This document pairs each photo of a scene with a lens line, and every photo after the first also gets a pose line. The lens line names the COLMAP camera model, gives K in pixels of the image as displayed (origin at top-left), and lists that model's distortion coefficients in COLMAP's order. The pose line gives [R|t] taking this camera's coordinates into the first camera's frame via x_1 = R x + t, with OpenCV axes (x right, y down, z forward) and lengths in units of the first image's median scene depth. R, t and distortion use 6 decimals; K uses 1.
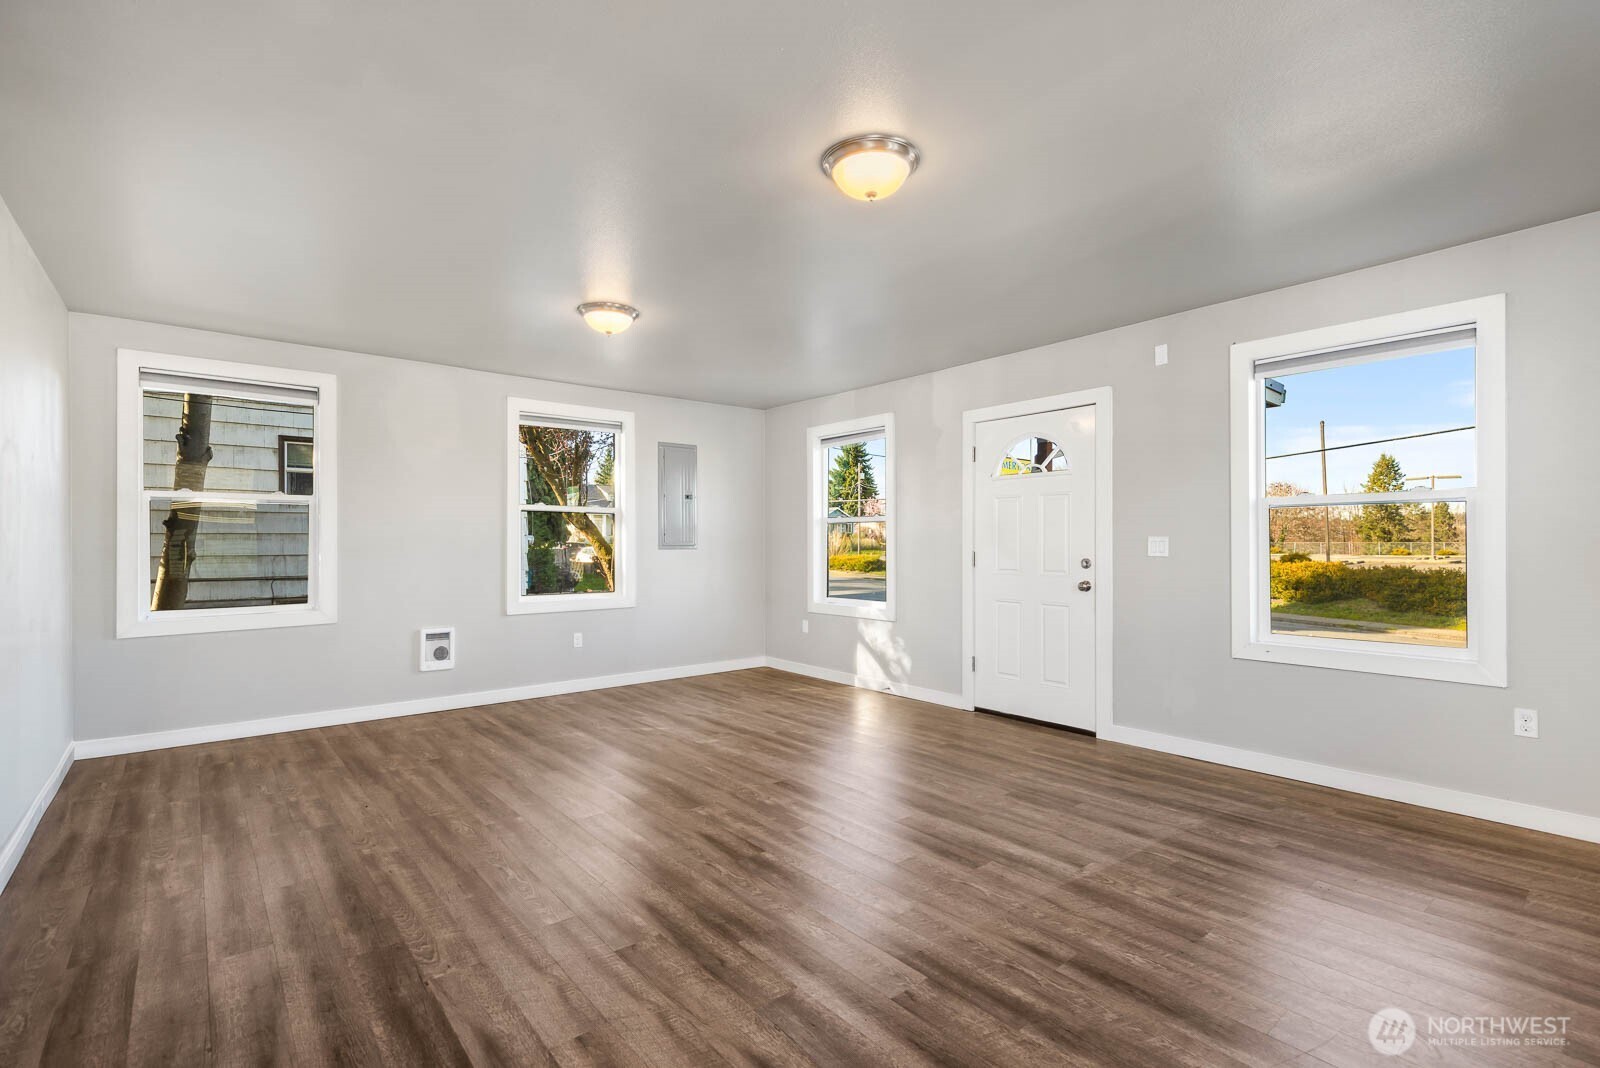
lens RADIAL K [[736.7, 0, 796.8], [0, 736.7, 534.9], [0, 0, 1]] dist [0.013760, -0.003366]
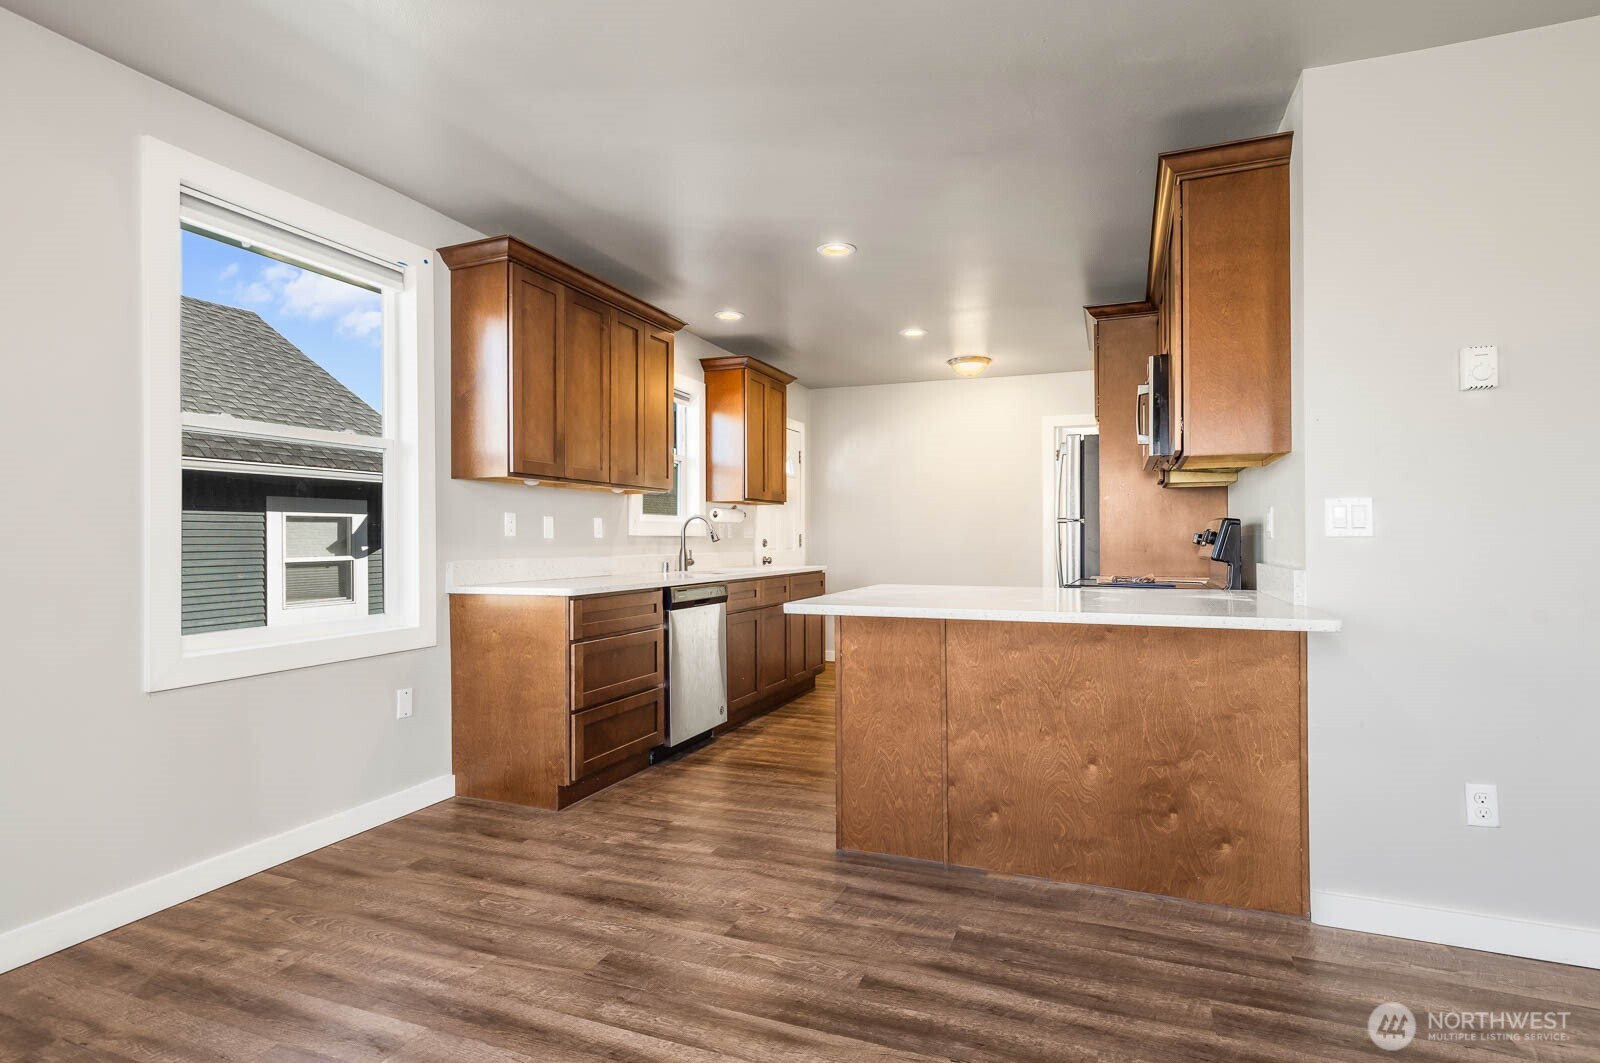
lens RADIAL K [[806.5, 0, 810.5], [0, 806.5, 532.6], [0, 0, 1]] dist [0.014884, -0.002667]
pose [[-0.869703, 0.002952, -0.493566, 0.028930], [0.012523, 0.999792, -0.016087, 0.031083], [0.493416, -0.020172, -0.869559, 0.876062]]
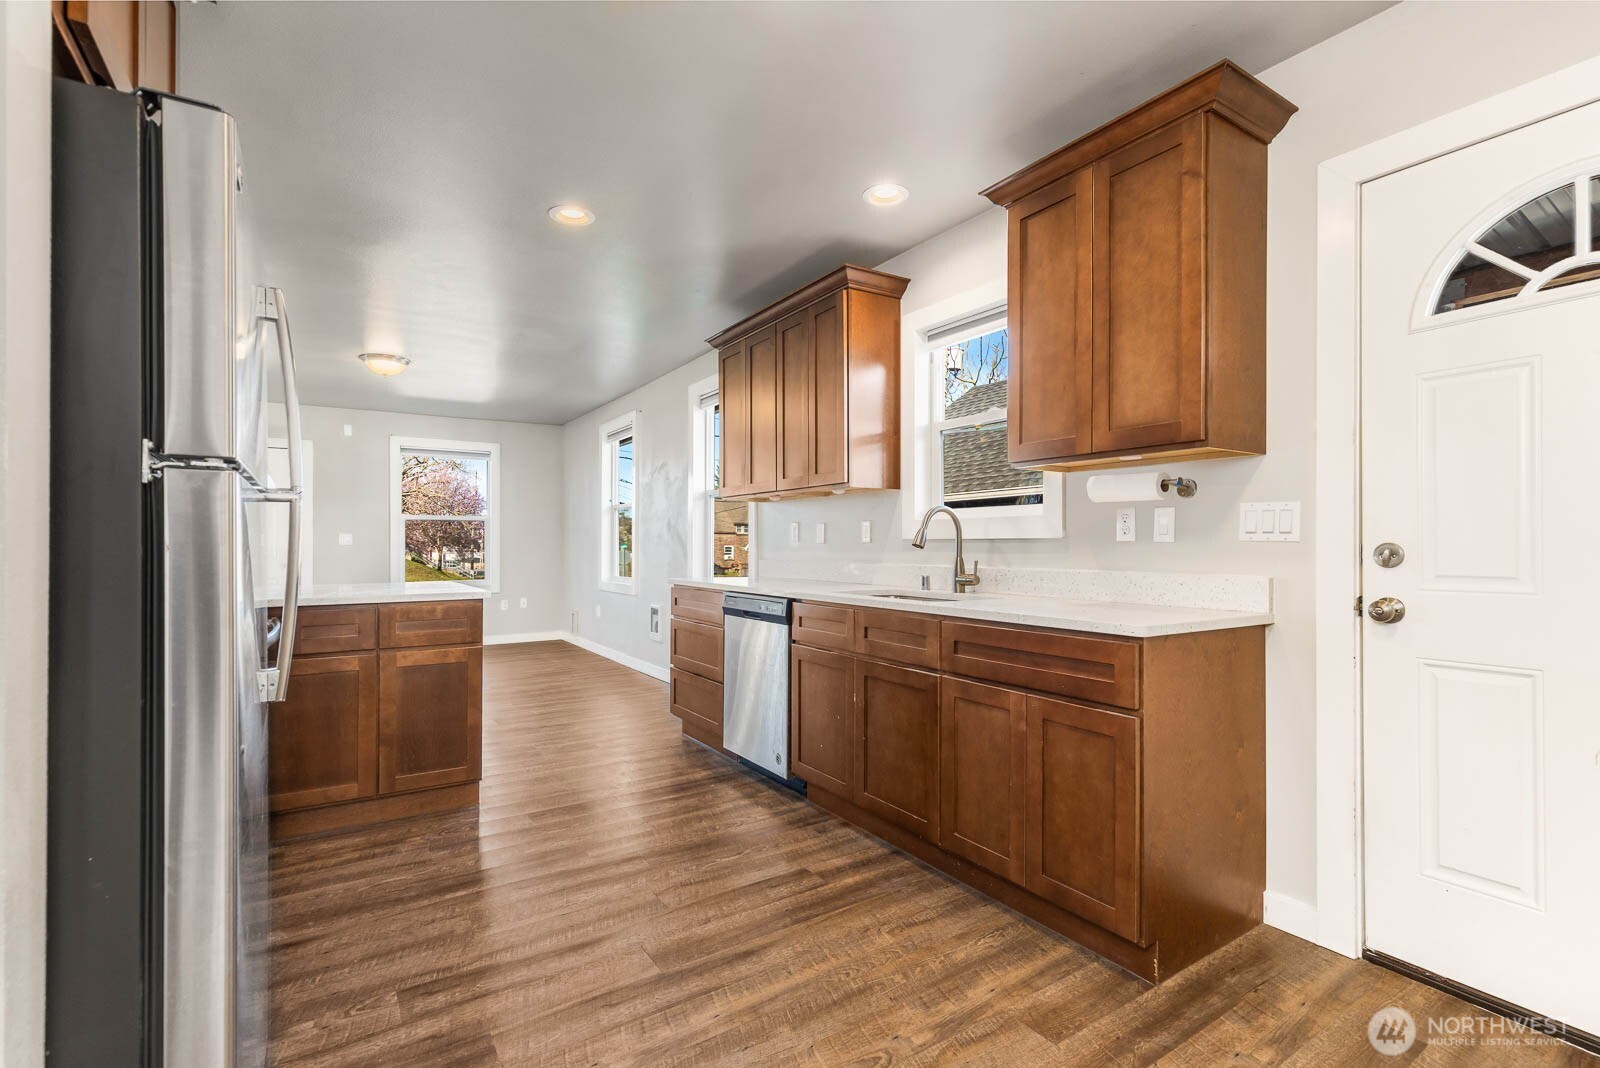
lens RADIAL K [[736.7, 0, 801.1], [0, 736.7, 543.3], [0, 0, 1]] dist [0.013760, -0.003366]
pose [[0.101499, 0.010008, 0.994785, -1.265064], [-0.013149, 0.999876, -0.008718, 0.026896], [-0.994749, -0.012196, 0.101618, -0.304751]]
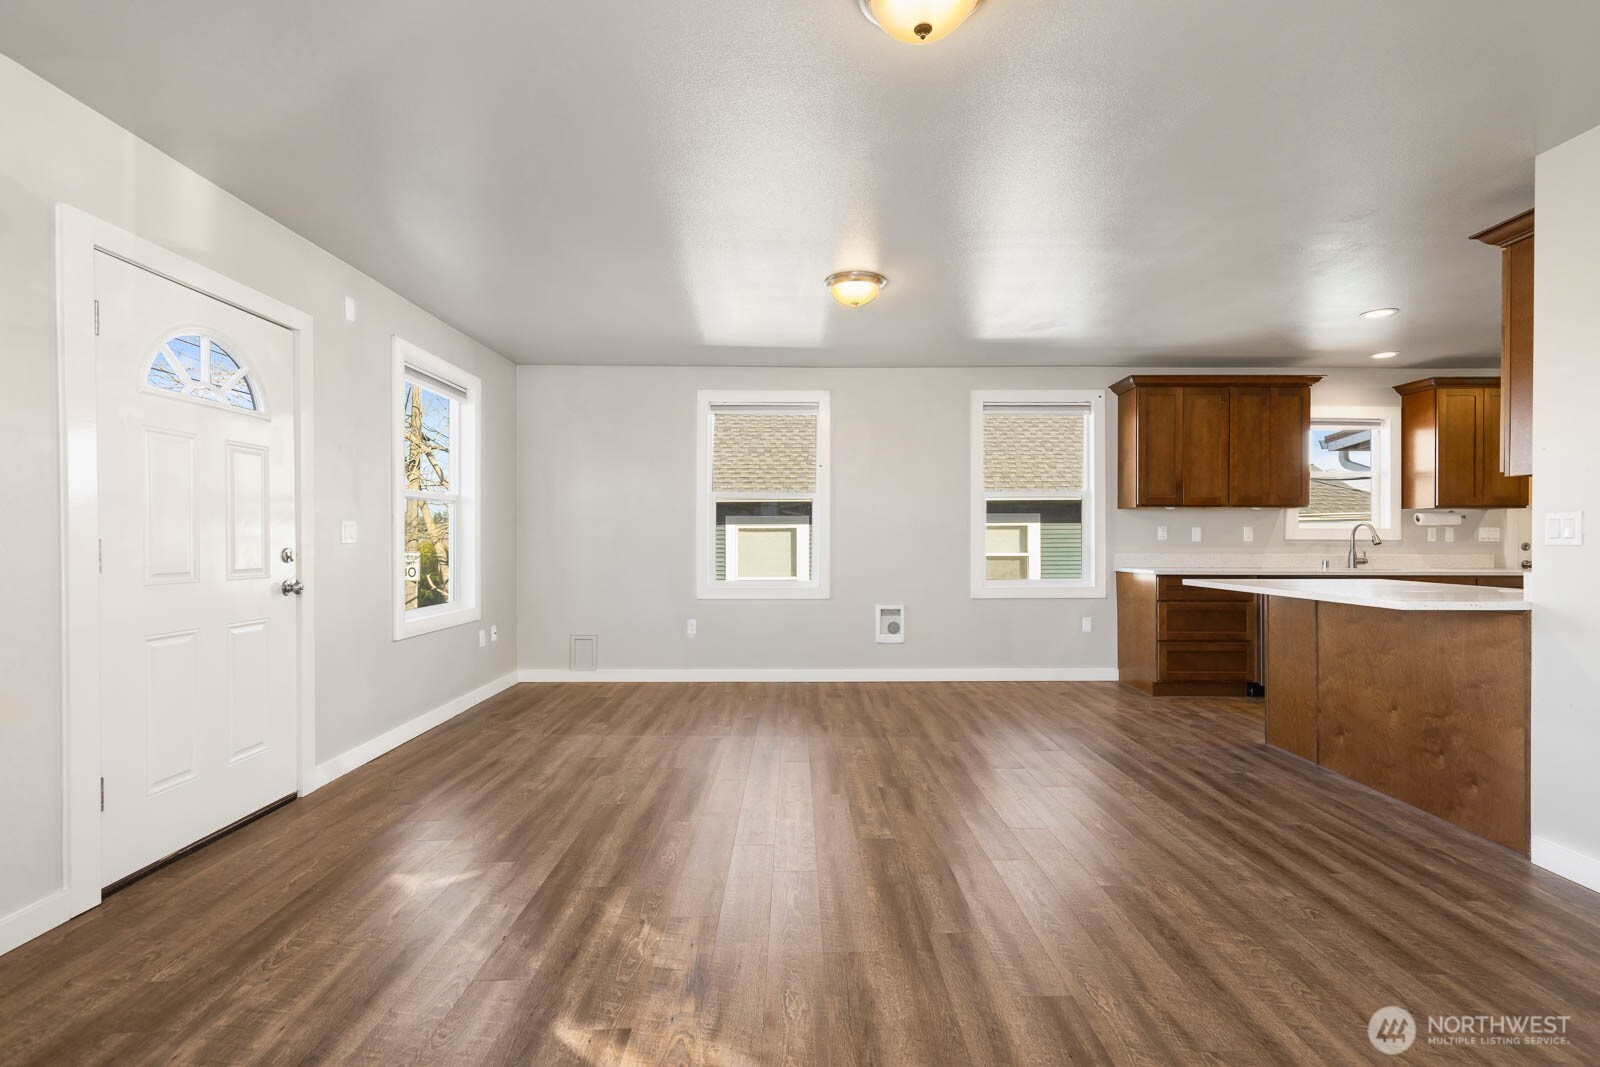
lens RADIAL K [[723.6, 0, 805.6], [0, 723.6, 536.7], [0, 0, 1]] dist [0.014070, -0.002979]
pose [[-0.784107, 0.007301, 0.620582, -0.497247], [-0.003673, 0.999859, -0.016404, 0.035178], [-0.620614, -0.015142, -0.783970, 1.468515]]
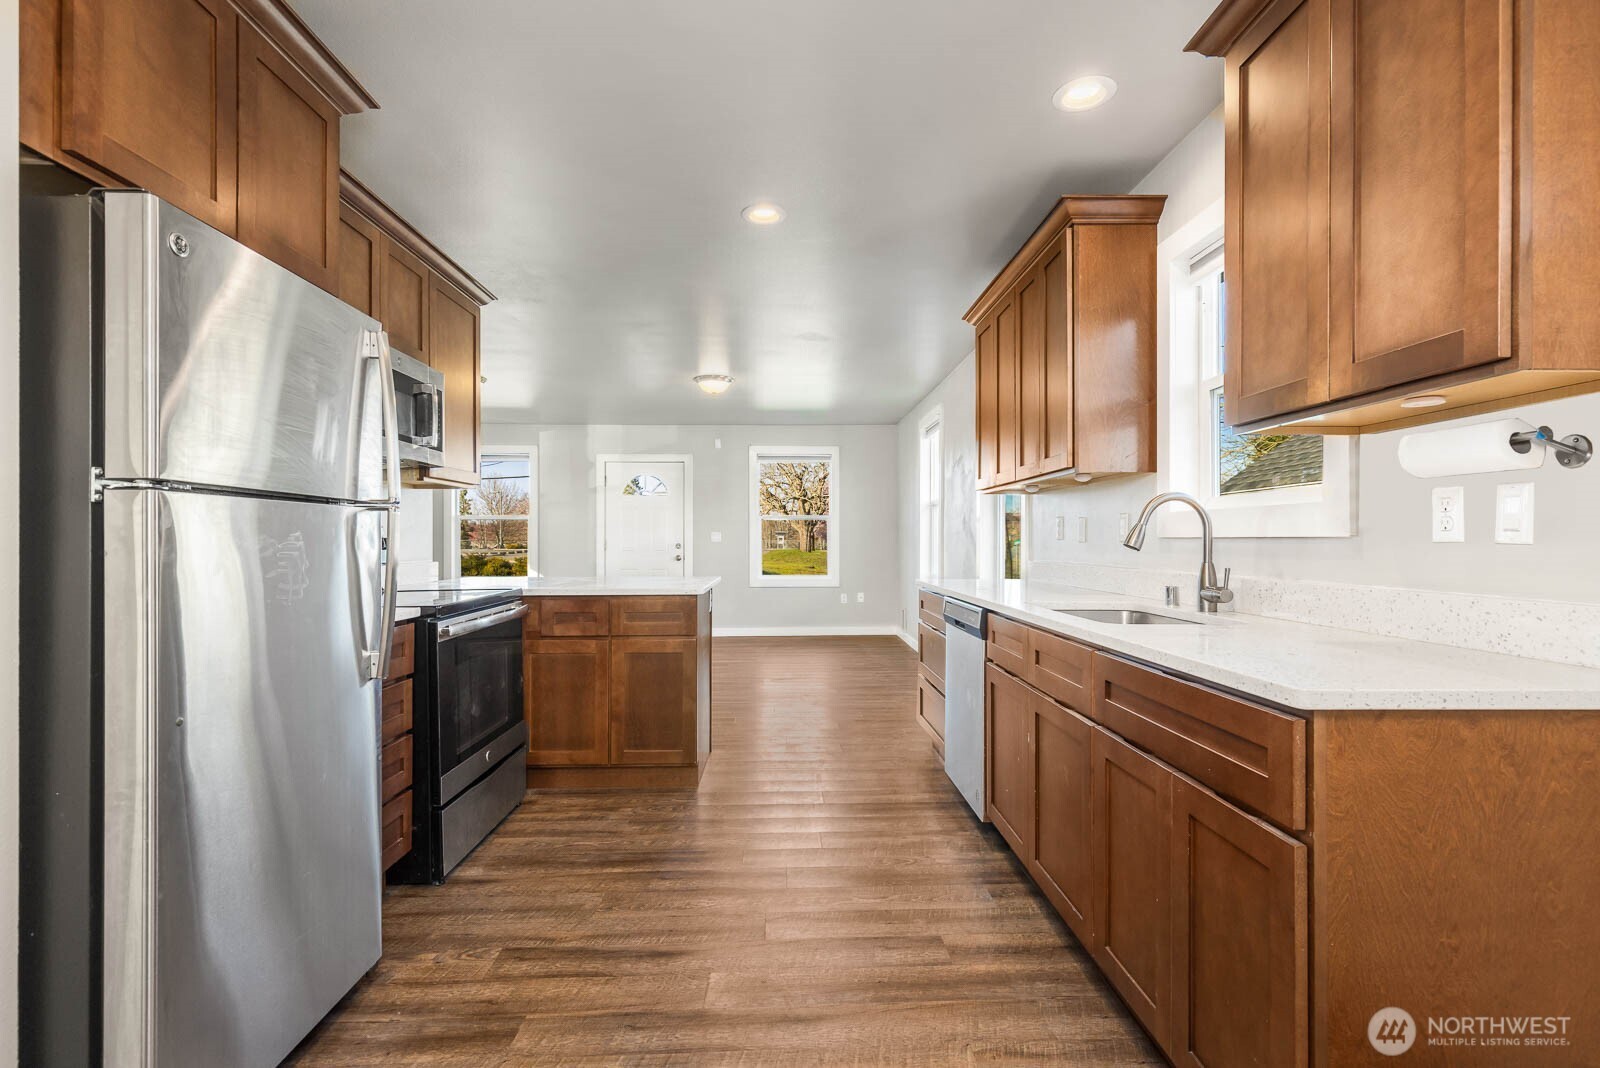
lens RADIAL K [[736.7, 0, 804.4], [0, 736.7, 539.4], [0, 0, 1]] dist [0.013760, -0.003366]
pose [[0.603327, 0.008515, 0.797448, -1.105533], [-0.013880, 0.999904, -0.000176, 0.018918], [-0.797373, -0.010962, 0.603387, -0.492895]]
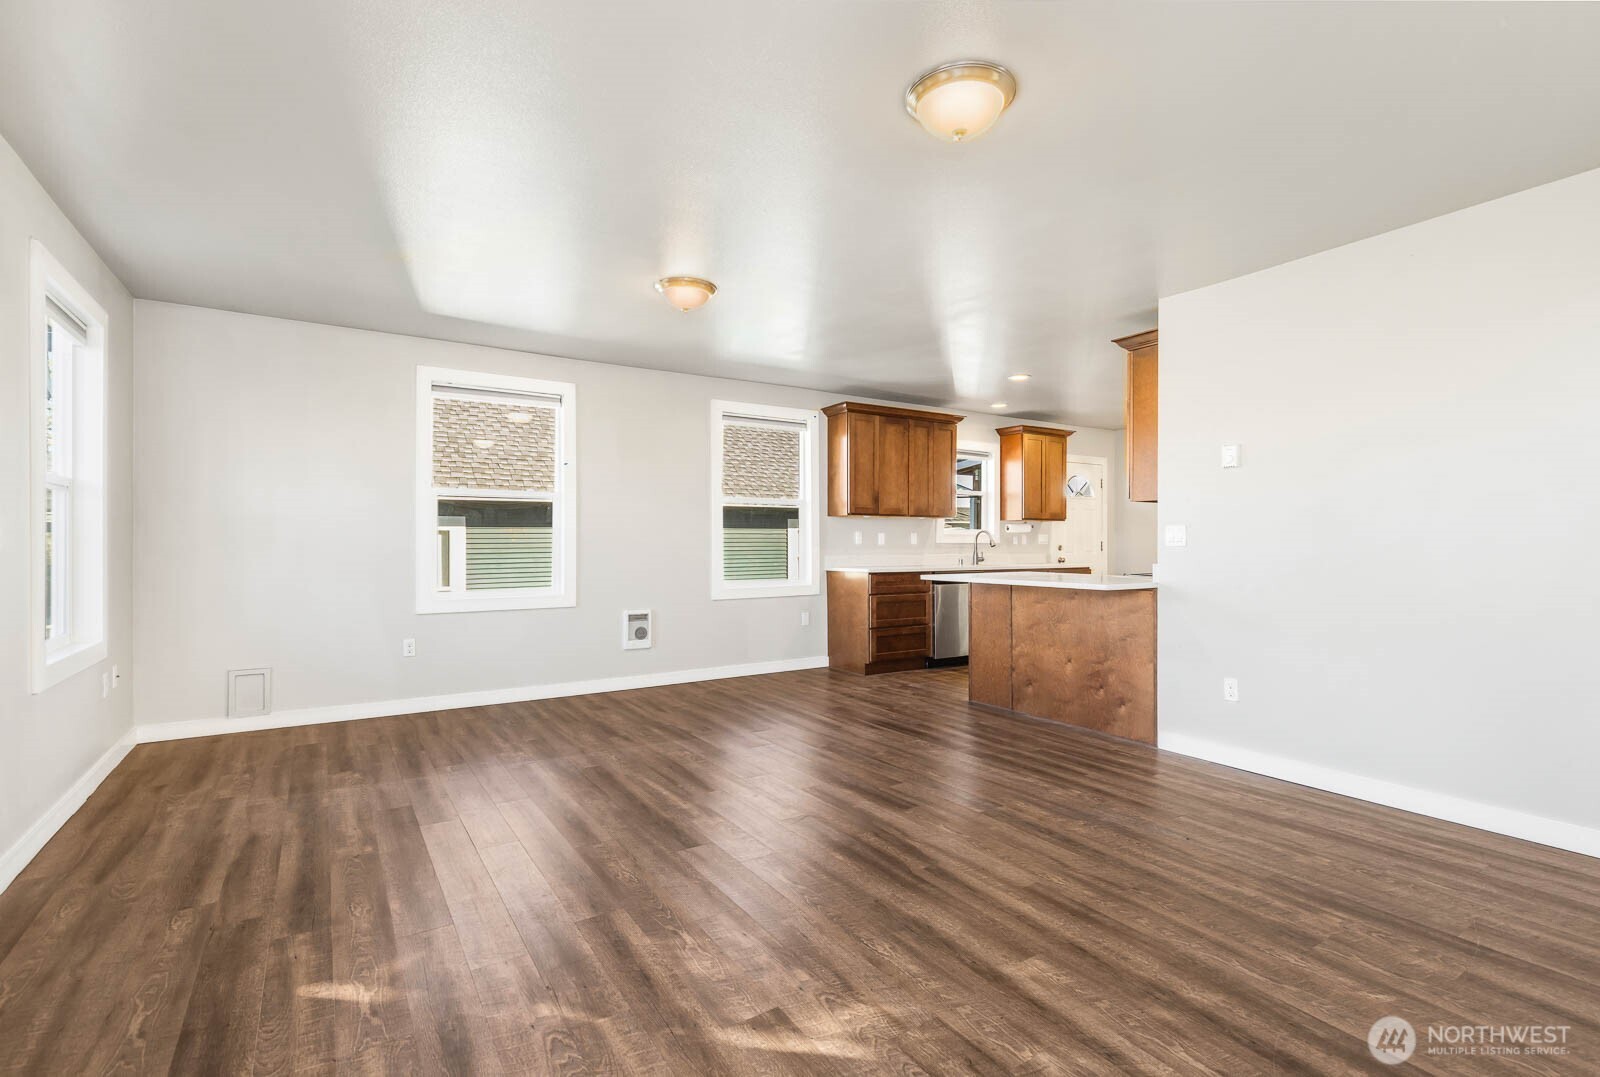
lens RADIAL K [[747.6, 0, 808.7], [0, 747.6, 551.6], [0, 0, 1]] dist [0.009097, -0.000383]
pose [[-0.994385, 0.004666, 0.105716, -0.213766], [0.004678, 0.999989, -0.000141, 0.033849], [-0.105715, 0.000354, -0.994396, 1.657951]]
